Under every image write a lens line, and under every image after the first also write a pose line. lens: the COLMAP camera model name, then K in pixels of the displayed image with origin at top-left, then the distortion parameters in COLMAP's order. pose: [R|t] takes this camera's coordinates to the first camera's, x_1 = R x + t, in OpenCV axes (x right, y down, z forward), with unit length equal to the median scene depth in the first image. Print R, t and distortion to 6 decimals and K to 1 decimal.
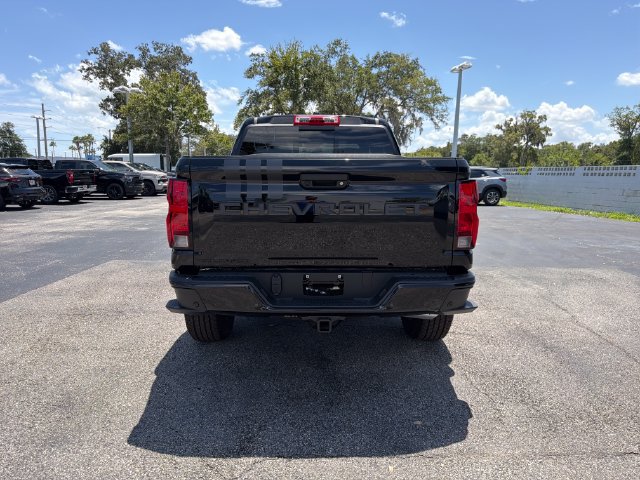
lens RADIAL K [[452.4, 0, 316.3], [0, 452.4, 241.1], [0, 0, 1]] dist [0.044223, -0.058058]
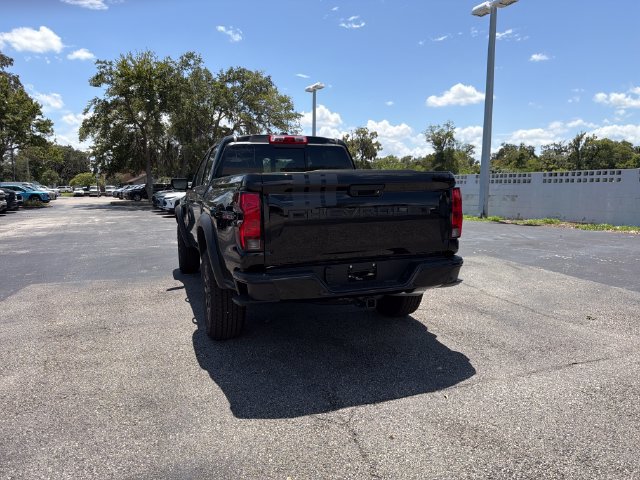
lens RADIAL K [[452.4, 0, 314.8], [0, 452.4, 240.8], [0, 0, 1]] dist [0.044223, -0.058058]
pose [[0.946381, -0.057892, 0.317822, -0.036626], [0.066563, 0.997646, -0.016480, 0.001441], [-0.316119, 0.036752, 0.948007, -0.011706]]
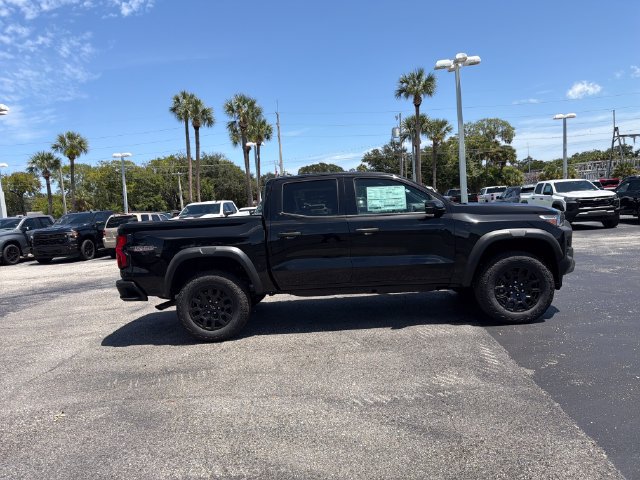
lens RADIAL K [[452.4, 0, 316.1], [0, 452.4, 242.3], [0, 0, 1]] dist [0.044223, -0.058058]
pose [[-0.052895, 0.077186, -0.995613, 0.167372], [-0.075628, 0.993835, 0.081067, -0.024013], [0.995732, 0.079585, -0.046731, 0.141449]]
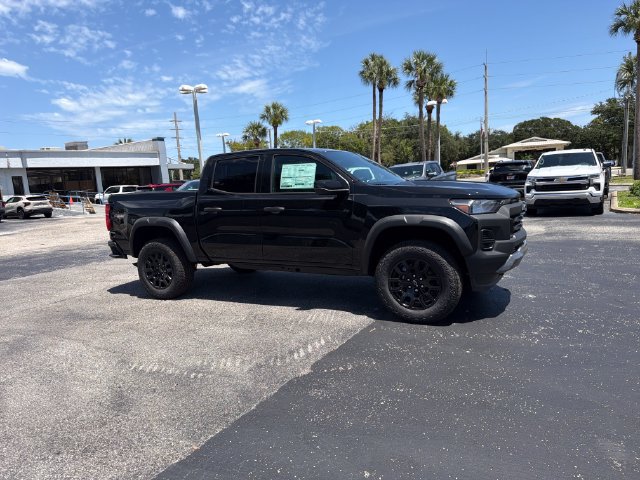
lens RADIAL K [[452.4, 0, 314.2], [0, 452.4, 245.8], [0, 0, 1]] dist [0.044223, -0.058058]
pose [[-0.493719, 0.145513, -0.857361, 0.141387], [-0.068032, 0.976416, 0.204897, -0.036076], [0.866956, 0.159489, -0.472176, 0.230378]]
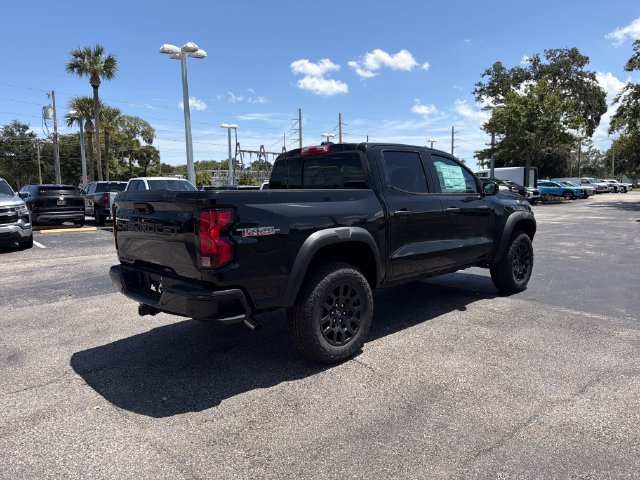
lens RADIAL K [[452.4, 0, 320.2], [0, 452.4, 243.3], [0, 0, 1]] dist [0.044223, -0.058058]
pose [[0.675624, 0.067448, -0.734155, 0.098235], [-0.084088, 0.996358, 0.014152, -0.006126], [0.732435, 0.052172, 0.678835, 0.029760]]
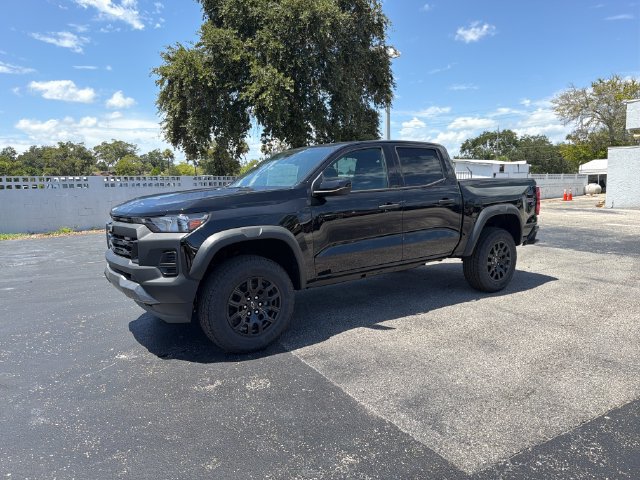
lens RADIAL K [[452.4, 0, 313.5], [0, 452.4, 242.2], [0, 0, 1]] dist [0.044223, -0.058058]
pose [[-0.550142, -0.109468, 0.827865, -0.121826], [0.131310, 0.967698, 0.215217, -0.038309], [-0.824683, 0.227107, -0.517997, 0.237100]]
